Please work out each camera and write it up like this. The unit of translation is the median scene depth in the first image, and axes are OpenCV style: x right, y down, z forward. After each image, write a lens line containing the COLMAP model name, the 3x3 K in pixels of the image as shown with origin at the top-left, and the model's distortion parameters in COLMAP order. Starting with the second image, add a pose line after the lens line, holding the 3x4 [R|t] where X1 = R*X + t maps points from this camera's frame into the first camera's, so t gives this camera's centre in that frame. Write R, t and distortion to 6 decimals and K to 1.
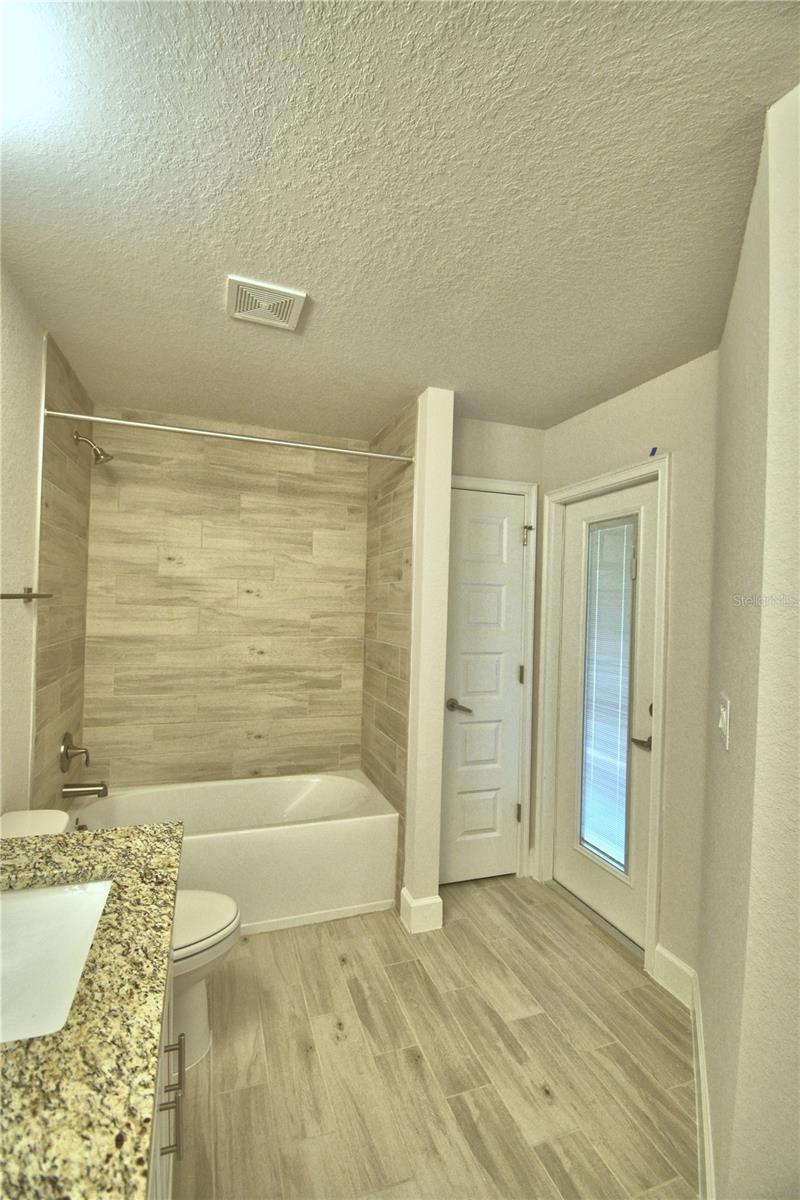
lens RADIAL K [[529.4, 0, 407.3], [0, 529.4, 604.9], [0, 0, 1]] dist [0.004114, -0.012319]
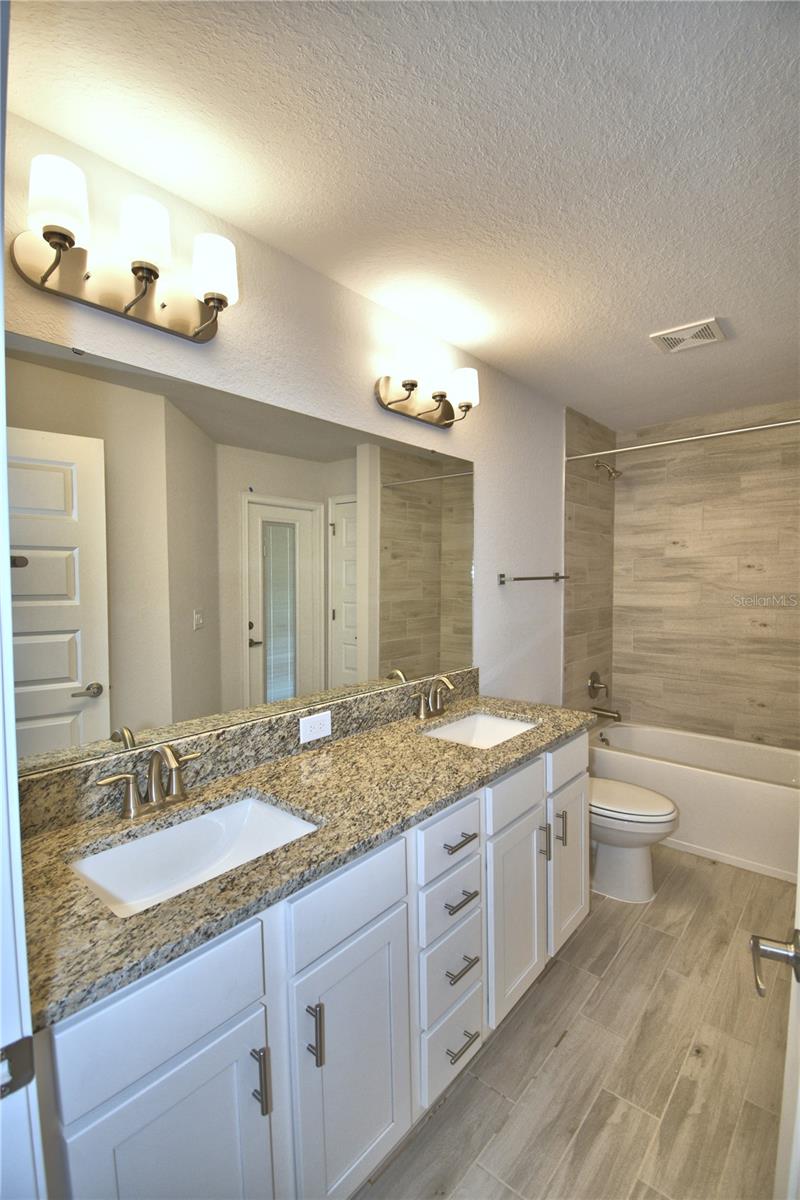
lens RADIAL K [[529.4, 0, 392.0], [0, 529.4, 601.4], [0, 0, 1]] dist [0.004114, -0.012319]
pose [[0.465082, 0.005708, -0.885249, 0.324745], [0.022656, 0.999575, 0.018348, 0.009339], [0.884977, -0.028590, 0.464755, -0.132828]]
